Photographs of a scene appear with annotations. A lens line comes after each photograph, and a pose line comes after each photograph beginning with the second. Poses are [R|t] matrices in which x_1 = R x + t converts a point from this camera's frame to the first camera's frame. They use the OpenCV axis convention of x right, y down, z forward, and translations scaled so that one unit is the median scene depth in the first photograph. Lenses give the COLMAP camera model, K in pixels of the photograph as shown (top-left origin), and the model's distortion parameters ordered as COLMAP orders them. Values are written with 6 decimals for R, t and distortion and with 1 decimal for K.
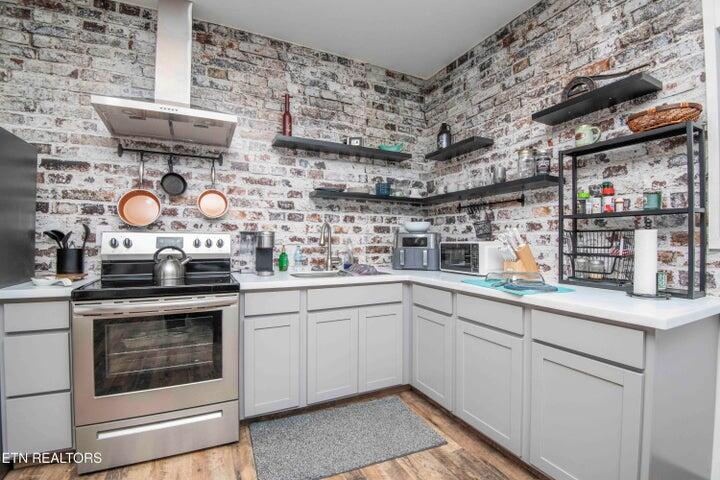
lens RADIAL K [[331.8, 0, 362.6], [0, 331.8, 242.5], [0, 0, 1]] dist [-0.024548, -0.009288]
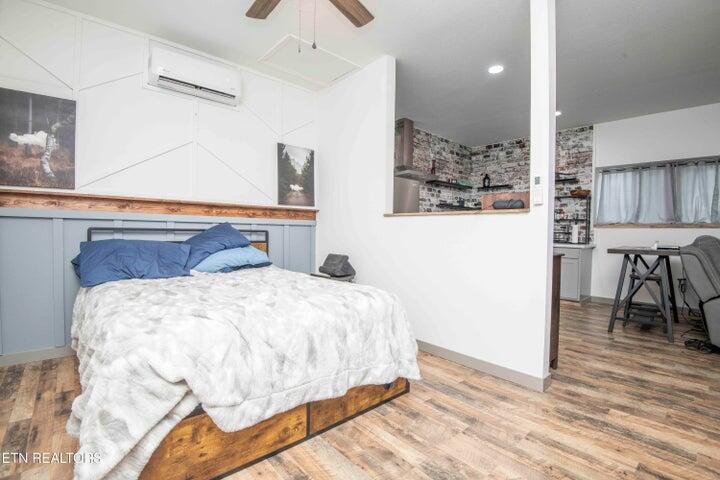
lens RADIAL K [[331.8, 0, 359.9], [0, 331.8, 240.0], [0, 0, 1]] dist [-0.024548, -0.009288]
pose [[0.963631, 0.002907, 0.267219, -1.356757], [-0.009808, 0.999652, 0.024495, 0.034754], [-0.267055, -0.026225, 0.963324, -1.050558]]
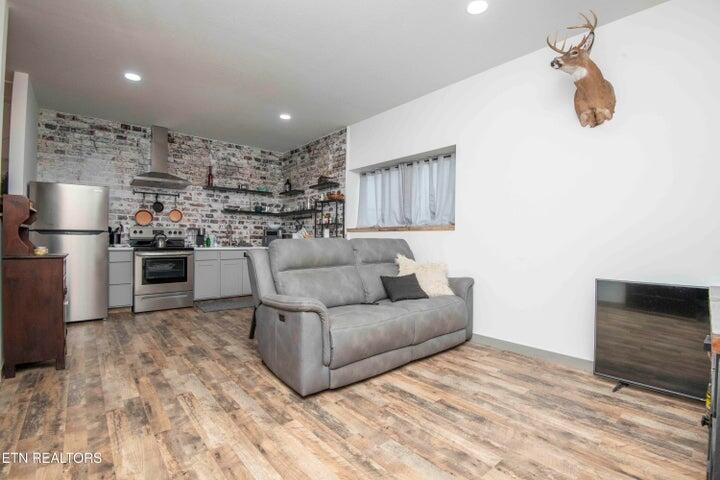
lens RADIAL K [[331.8, 0, 364.1], [0, 331.8, 240.5], [0, 0, 1]] dist [-0.024548, -0.009288]
pose [[0.967631, 0.005486, 0.252309, 0.222418], [-0.006629, 0.999971, 0.003680, 0.036821], [-0.252281, -0.005234, 0.967640, -1.465436]]
